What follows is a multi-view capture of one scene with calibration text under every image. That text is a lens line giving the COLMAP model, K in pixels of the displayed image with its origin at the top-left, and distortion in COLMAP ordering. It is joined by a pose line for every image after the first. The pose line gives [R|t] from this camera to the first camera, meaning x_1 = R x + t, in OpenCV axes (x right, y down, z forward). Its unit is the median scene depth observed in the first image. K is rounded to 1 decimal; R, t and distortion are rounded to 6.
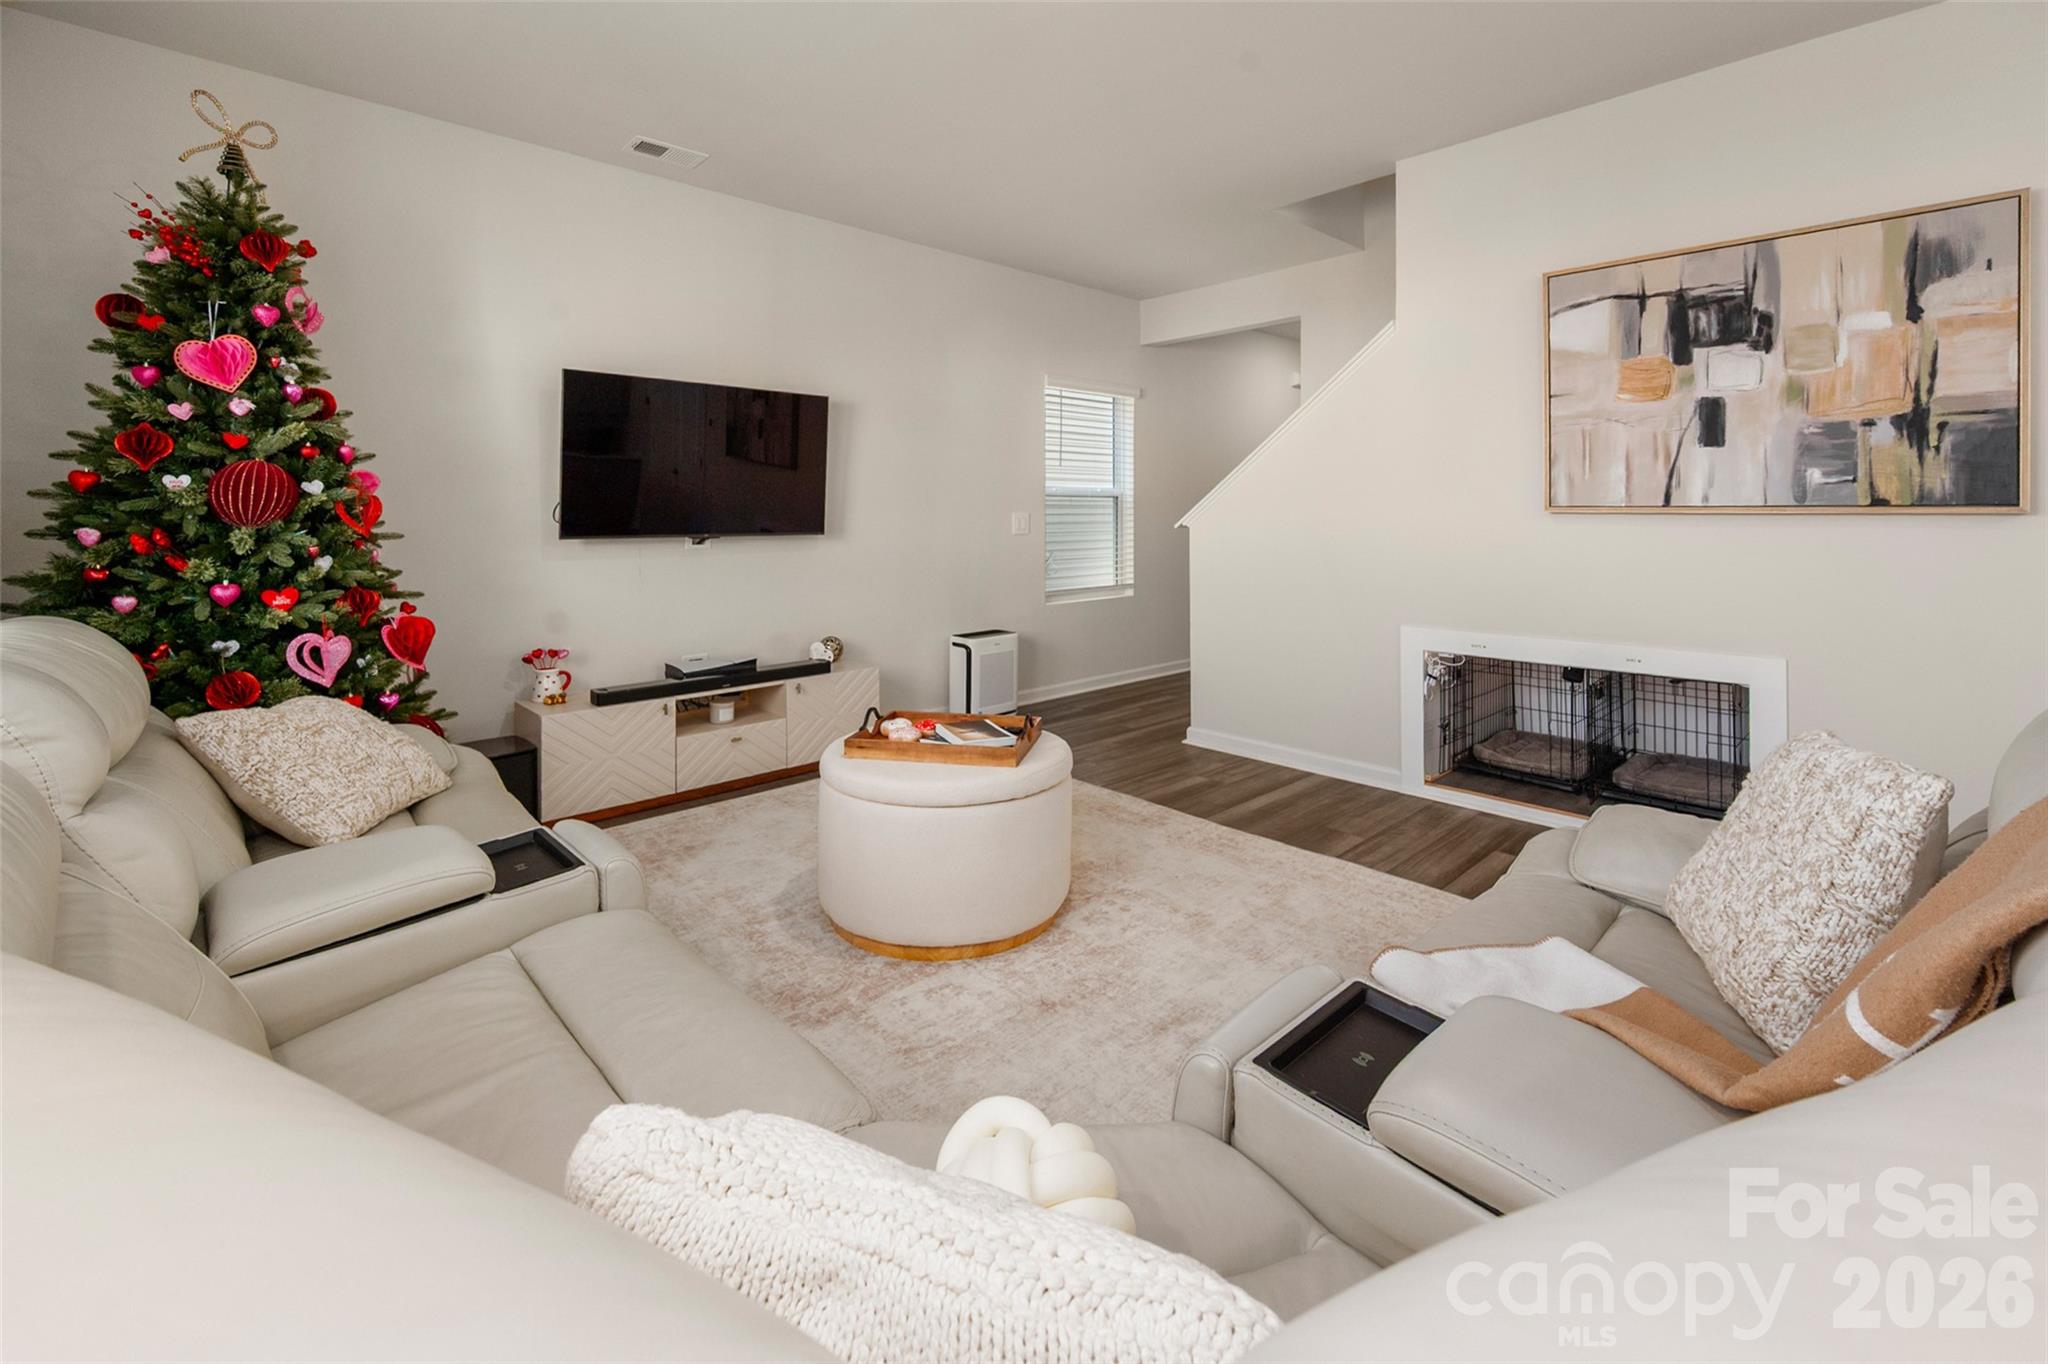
lens RADIAL K [[864.6, 0, 1047.4], [0, 864.6, 515.9], [0, 0, 1]] dist [-0.012731, -0.000066]
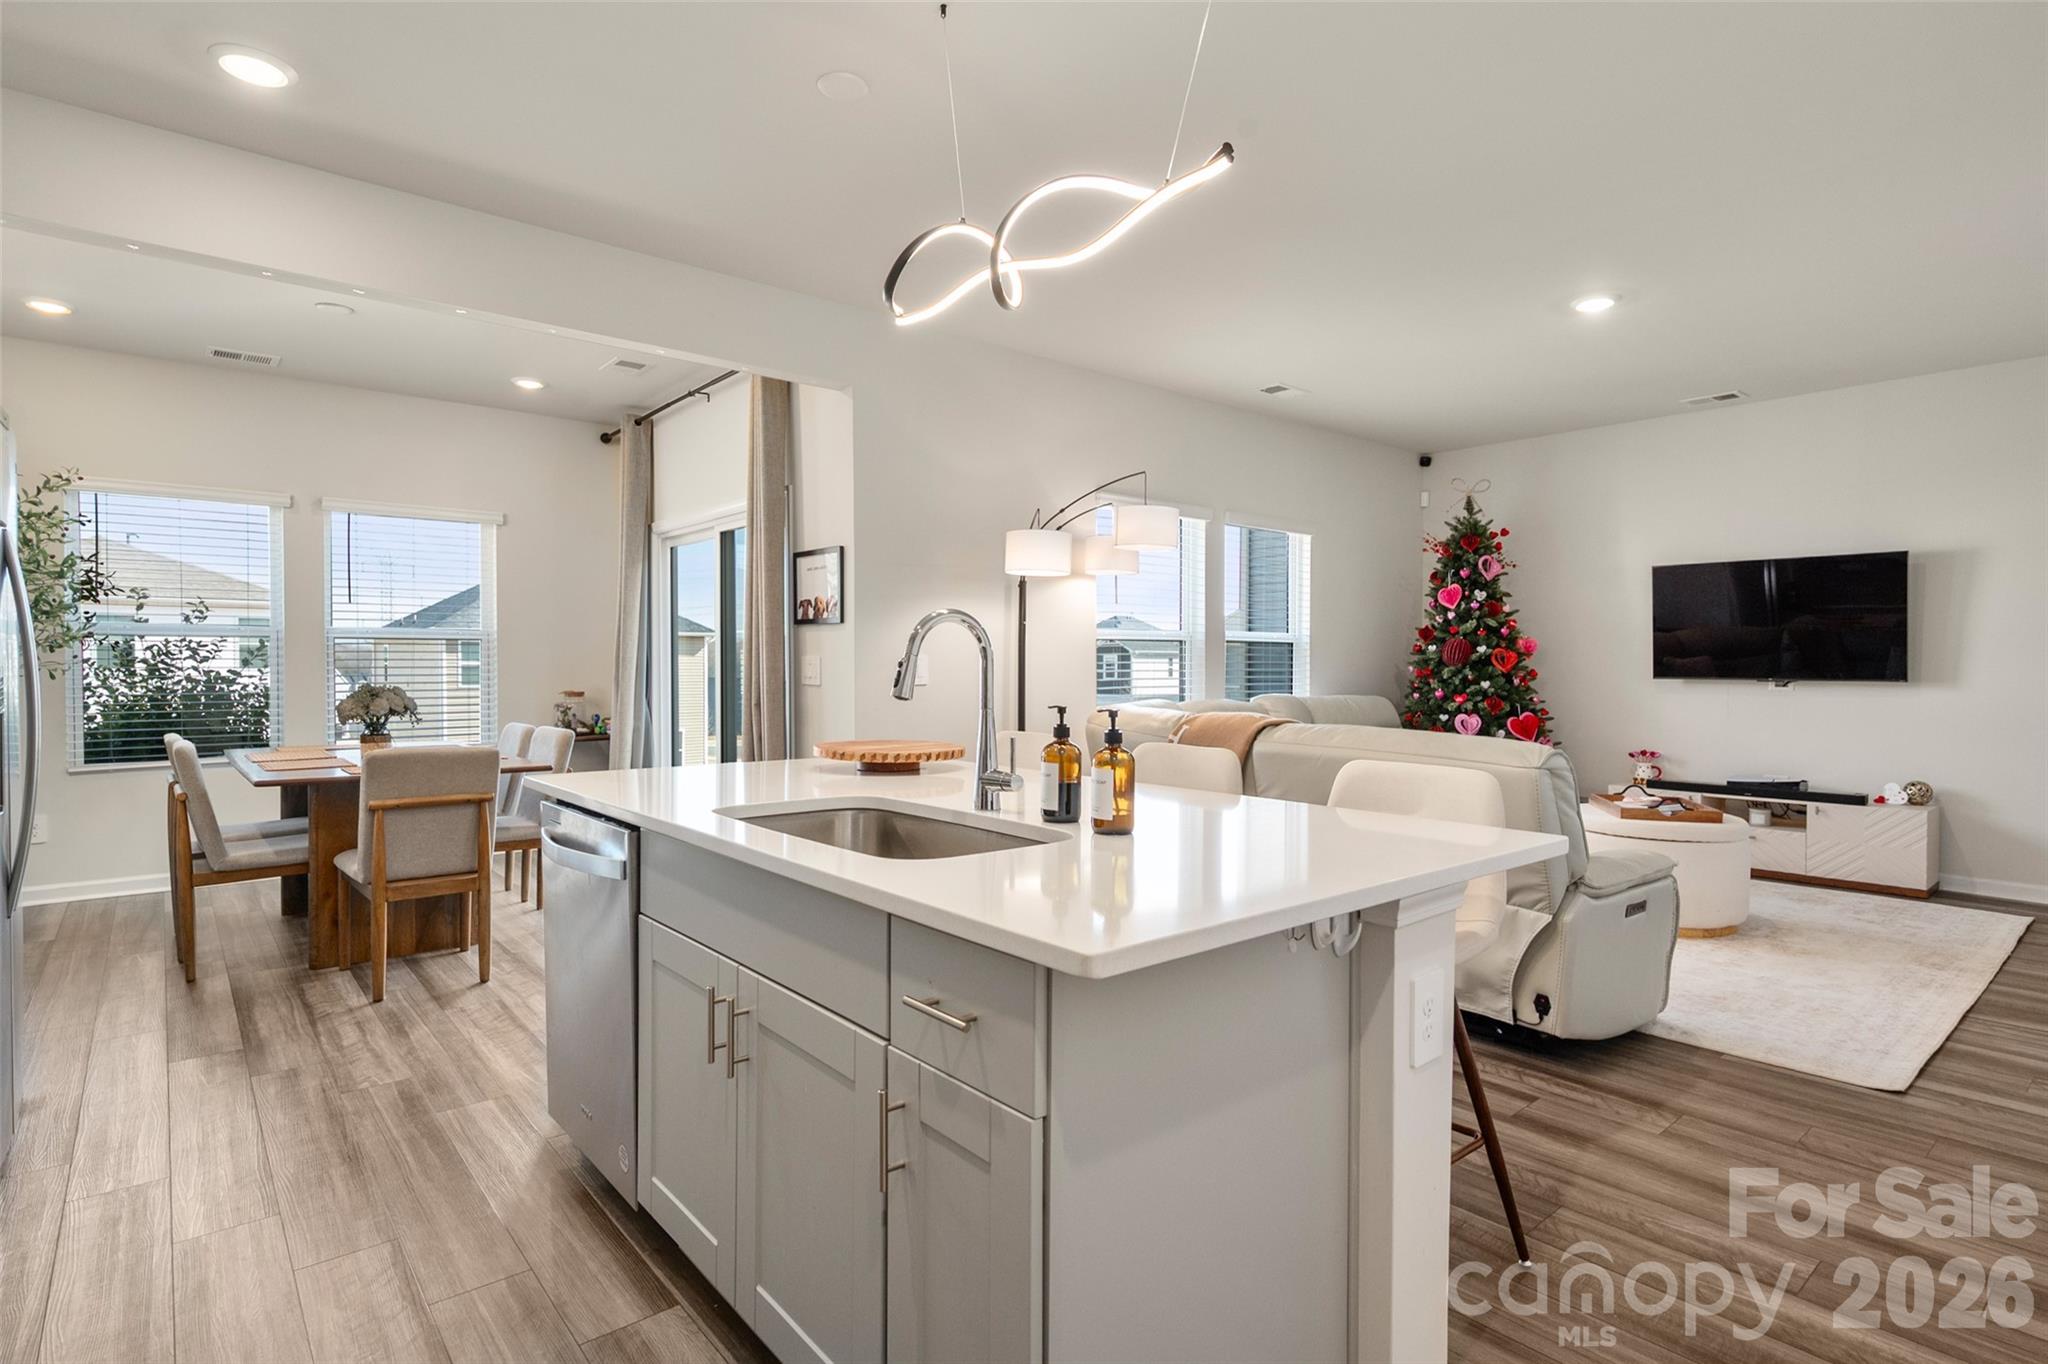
lens RADIAL K [[1038.0, 0, 1012.4], [0, 1038.0, 684.3], [0, 0, 1]] dist [-0.005434, -0.002201]
pose [[-0.079882, 0.014934, -0.996692, 1.596901], [-0.009262, 0.999833, 0.015723, 0.022364], [0.996761, 0.010488, -0.079730, 0.023949]]
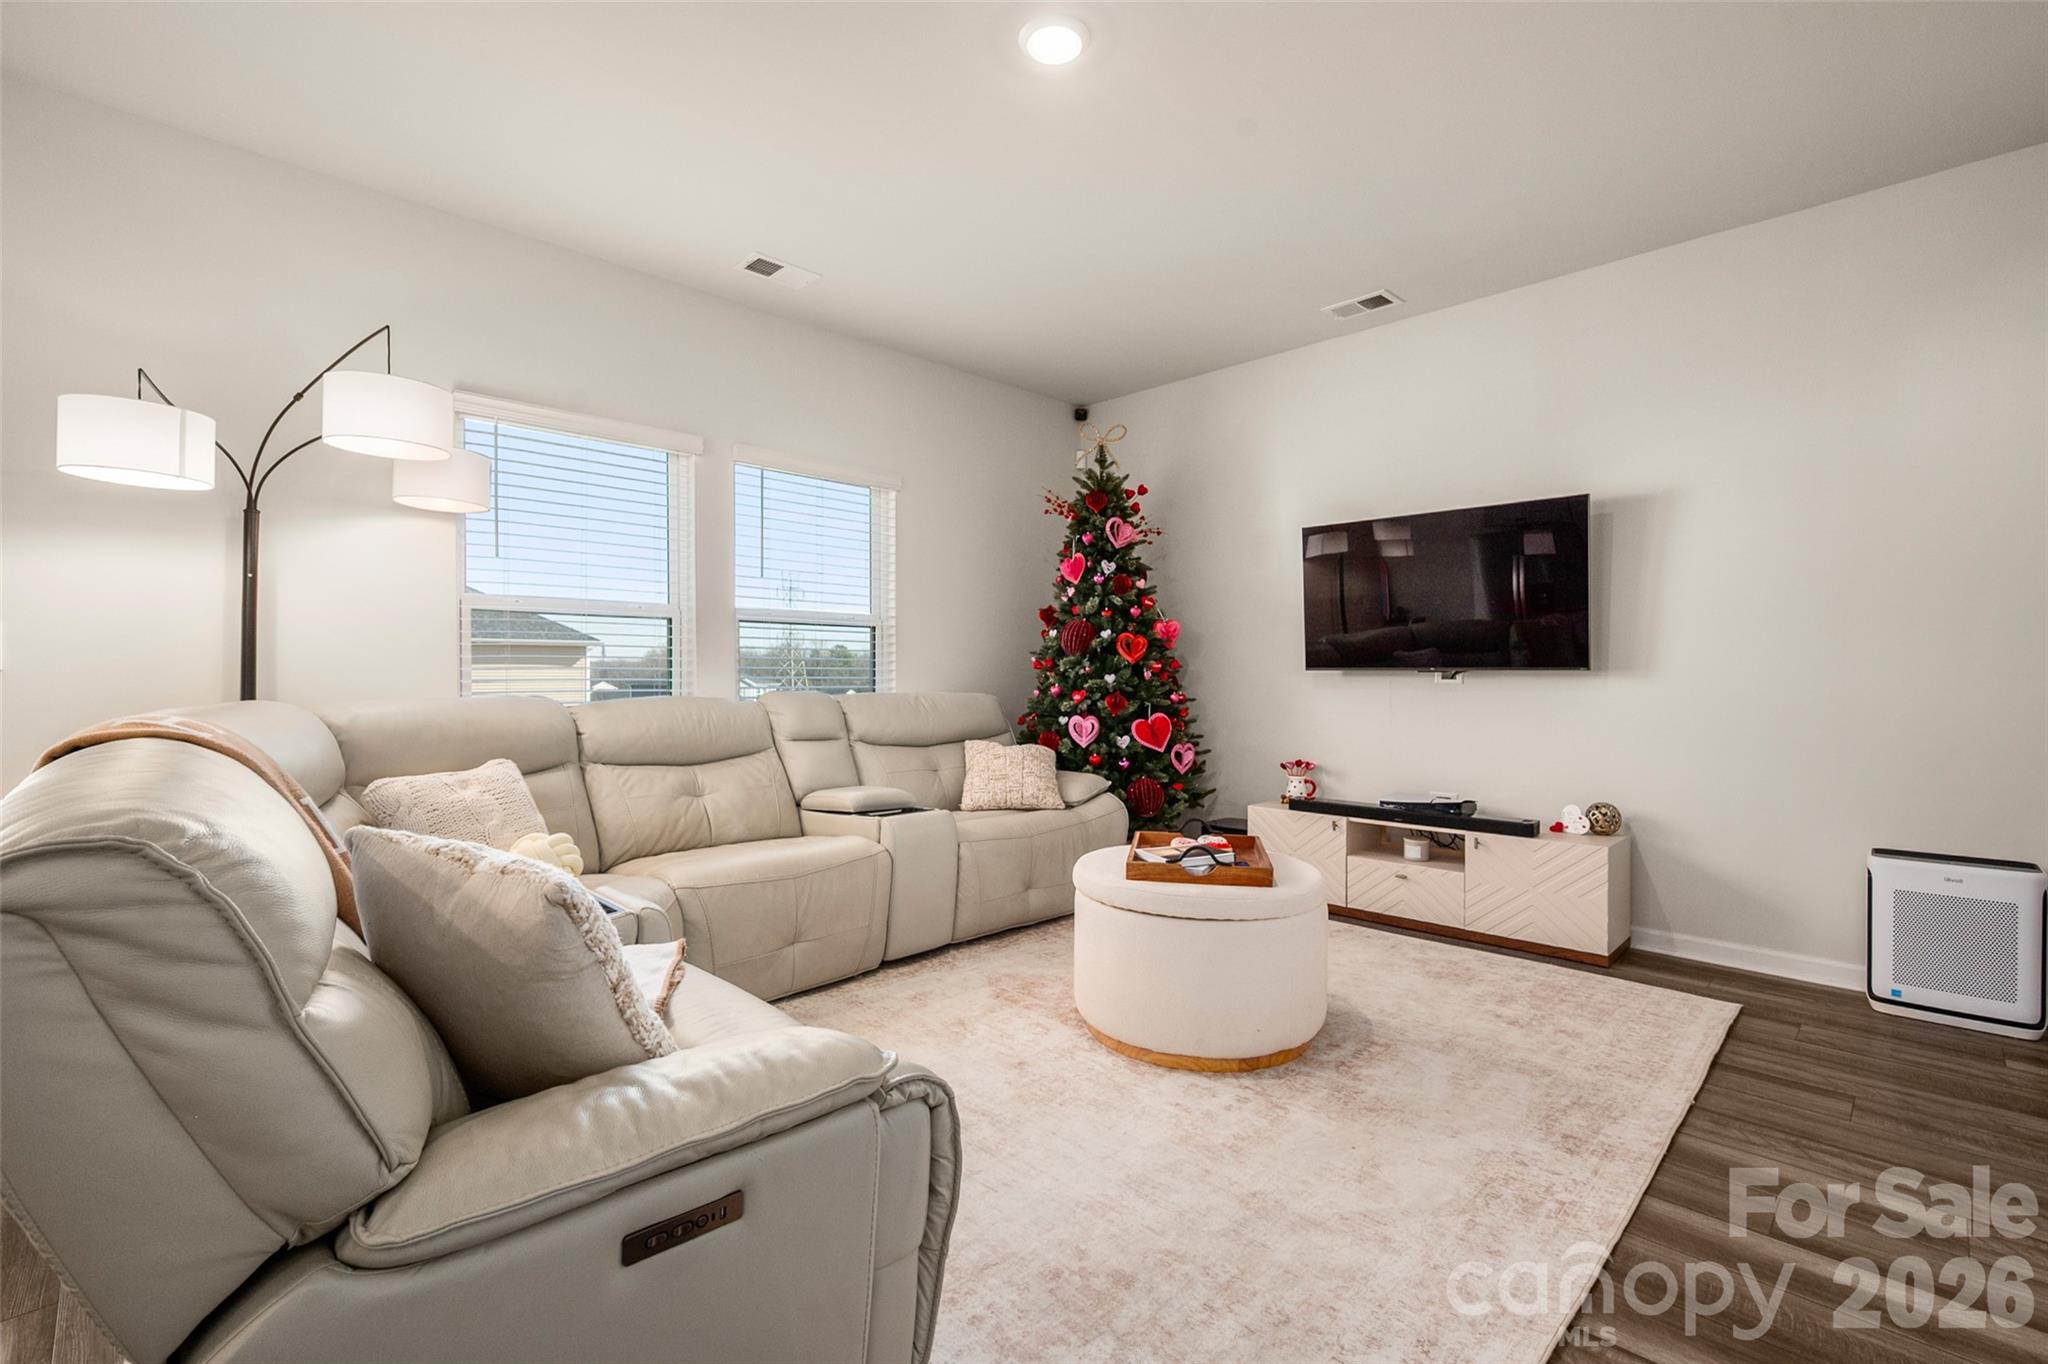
lens RADIAL K [[911.5, 0, 1021.4], [0, 911.5, 689.7], [0, 0, 1]] dist [-0.007250, -0.002766]
pose [[0.003349, 0.013453, -0.999904, 0.836762], [-0.007844, 0.999879, 0.013426, 0.048044], [0.999964, 0.007798, 0.003455, 0.712927]]
